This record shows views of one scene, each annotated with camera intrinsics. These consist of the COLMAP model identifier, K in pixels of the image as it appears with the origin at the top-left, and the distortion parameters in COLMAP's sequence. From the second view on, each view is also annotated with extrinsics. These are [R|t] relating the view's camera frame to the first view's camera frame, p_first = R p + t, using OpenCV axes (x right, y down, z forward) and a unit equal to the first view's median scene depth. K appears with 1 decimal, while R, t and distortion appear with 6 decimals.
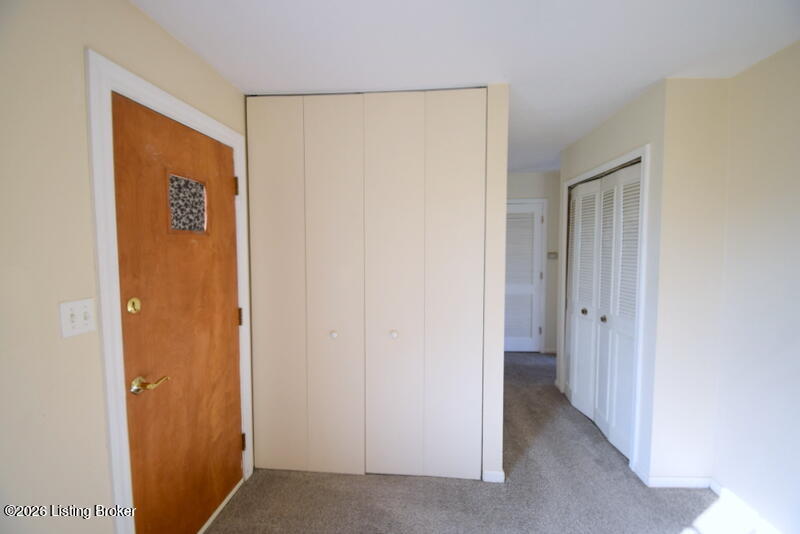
lens RADIAL K [[353.8, 0, 397.6], [0, 353.8, 268.7], [0, 0, 1]] dist [0.002580, -0.004488]
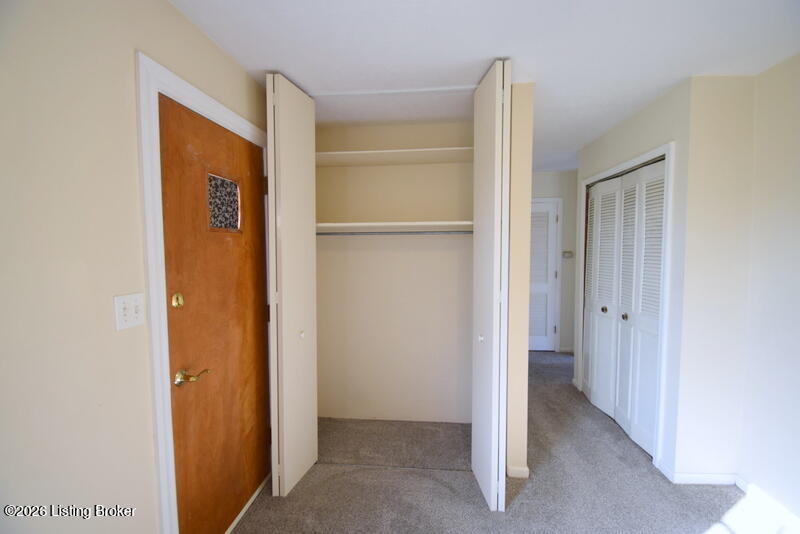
lens RADIAL K [[353.8, 0, 397.9], [0, 353.8, 269.0], [0, 0, 1]] dist [0.002580, -0.004488]
pose [[0.999880, -0.001377, -0.015458, -0.056633], [0.001358, 0.999998, -0.001243, 0.009355], [0.015459, 0.001222, 0.999880, -0.015048]]
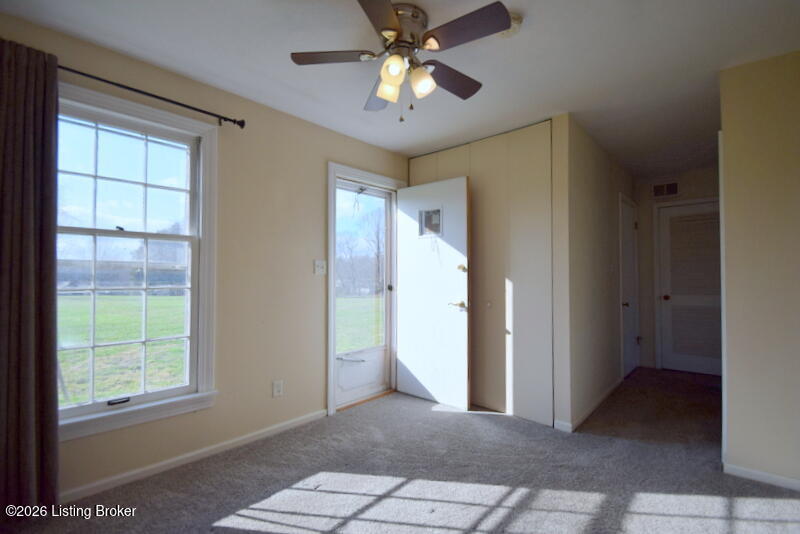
lens RADIAL K [[353.8, 0, 396.1], [0, 353.8, 270.1], [0, 0, 1]] dist [0.002580, -0.004488]
pose [[0.786911, -0.004164, -0.617052, 0.586577], [-0.043030, 0.997173, -0.061604, 0.157364], [0.615564, 0.075028, 0.784507, -0.352963]]
